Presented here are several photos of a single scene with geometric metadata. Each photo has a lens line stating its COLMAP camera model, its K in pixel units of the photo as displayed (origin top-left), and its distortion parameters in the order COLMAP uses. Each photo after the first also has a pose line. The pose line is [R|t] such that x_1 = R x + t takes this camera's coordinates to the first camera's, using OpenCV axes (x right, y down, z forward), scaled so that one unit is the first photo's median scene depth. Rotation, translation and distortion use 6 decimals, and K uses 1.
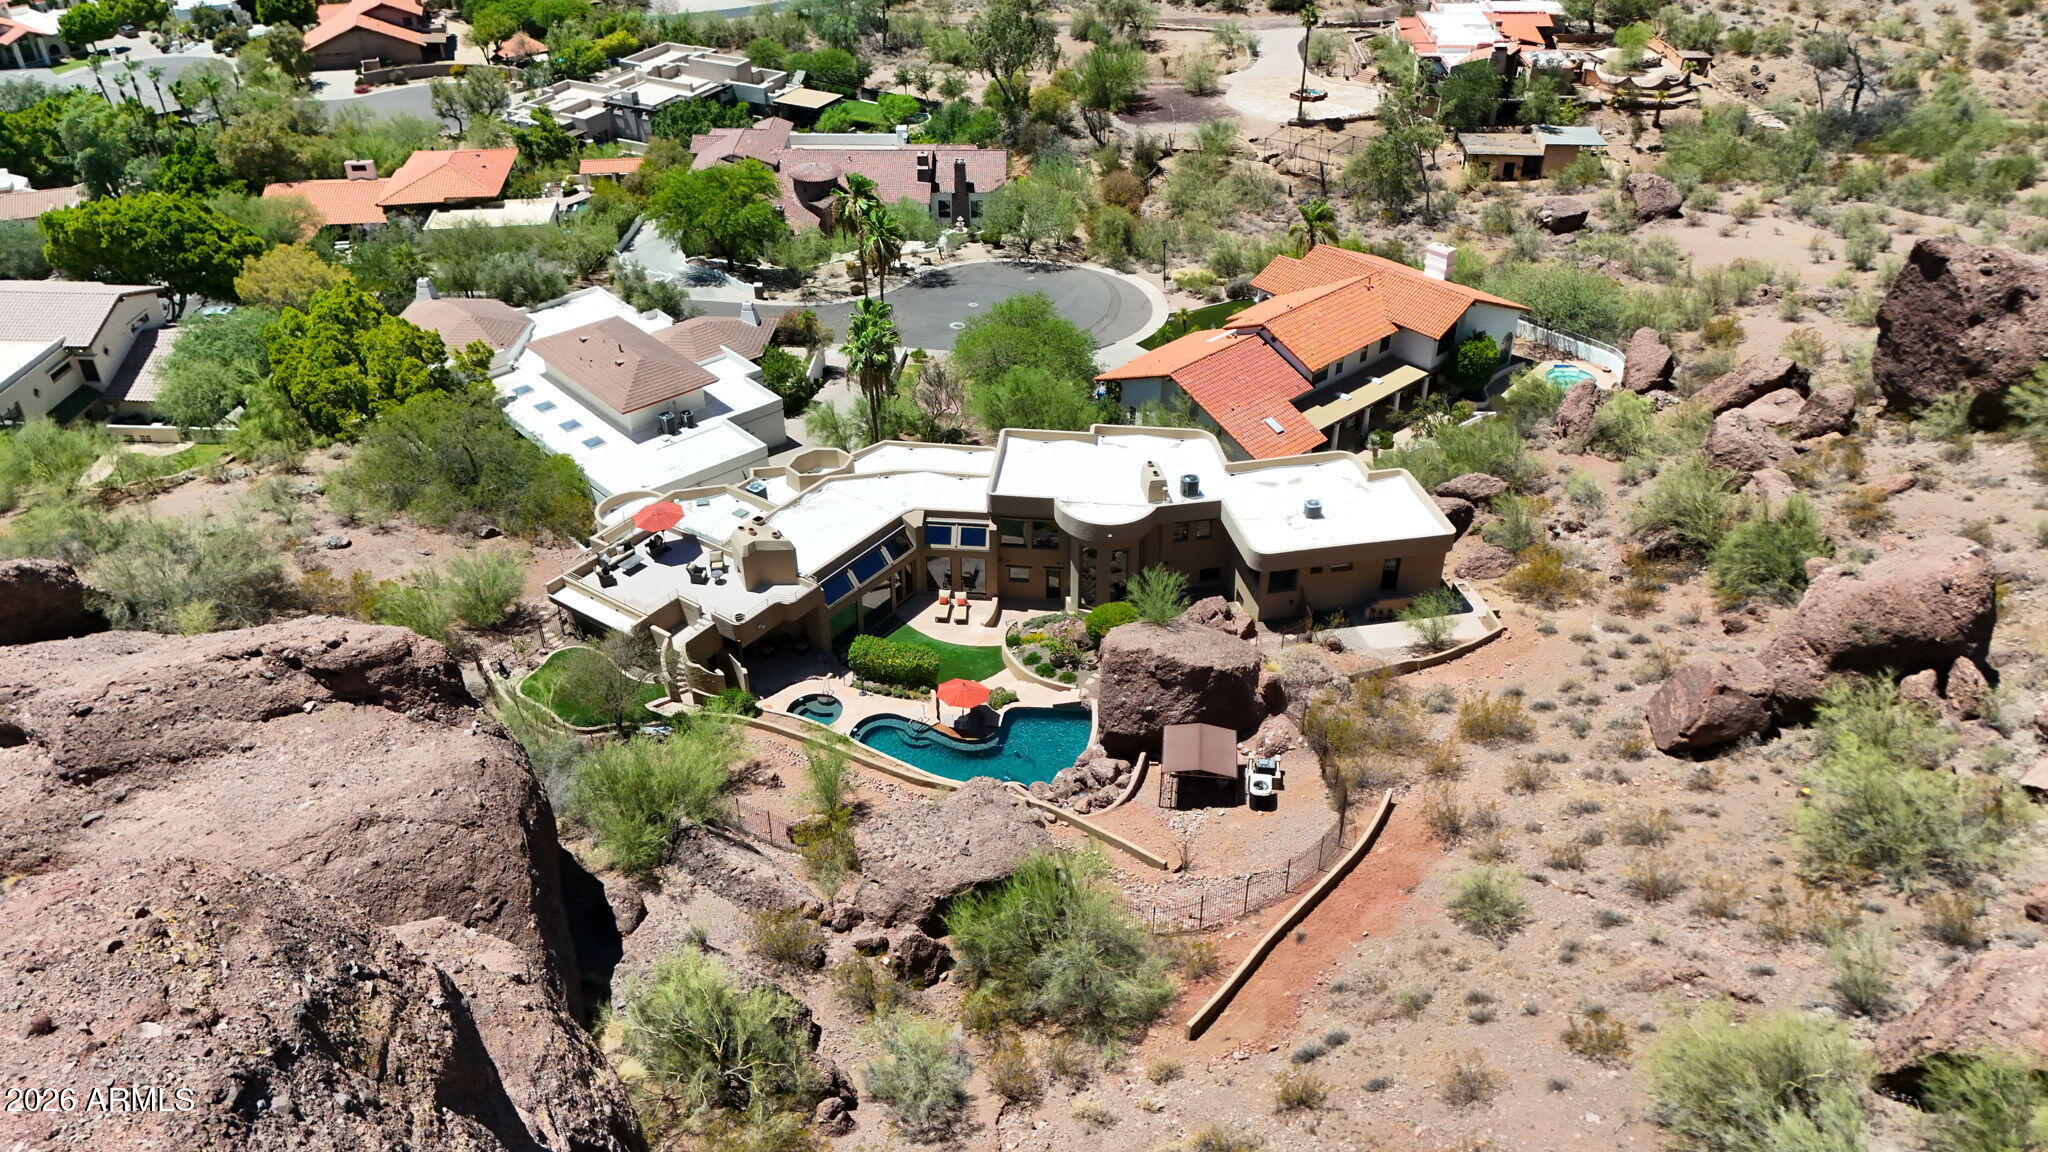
lens RADIAL K [[1513.5, 0, 1024.0], [0, 1513.5, 576.0], [0, 0, 1]] dist [0.089308, -0.111615]
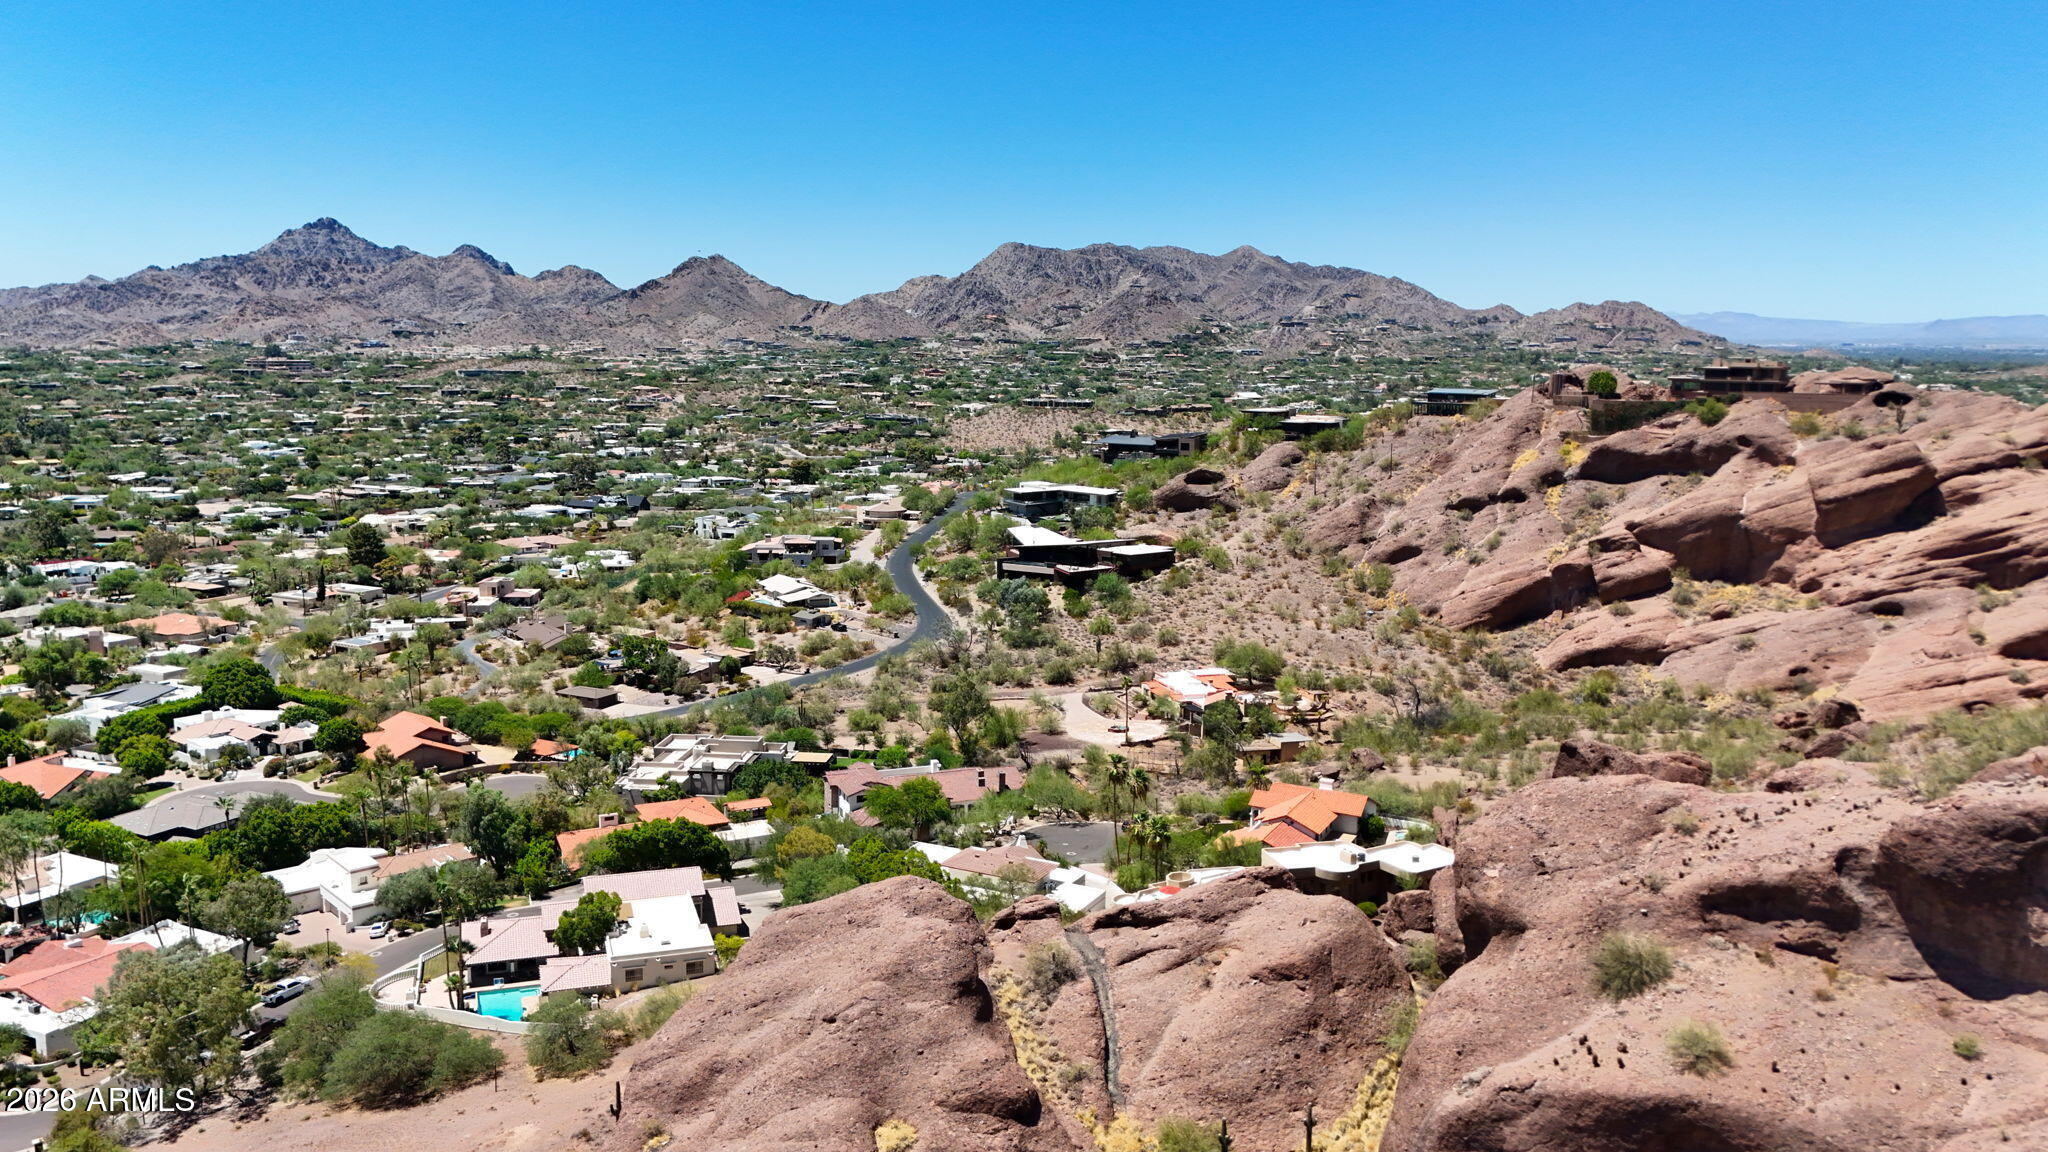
lens RADIAL K [[1513.5, 0, 1024.0], [0, 1513.5, 576.0], [0, 0, 1]] dist [0.089308, -0.111615]
pose [[0.935343, -0.040562, 0.351408, -0.481785], [0.186226, 0.901062, -0.391672, 0.151688], [-0.300753, 0.431789, 0.850356, -0.411278]]
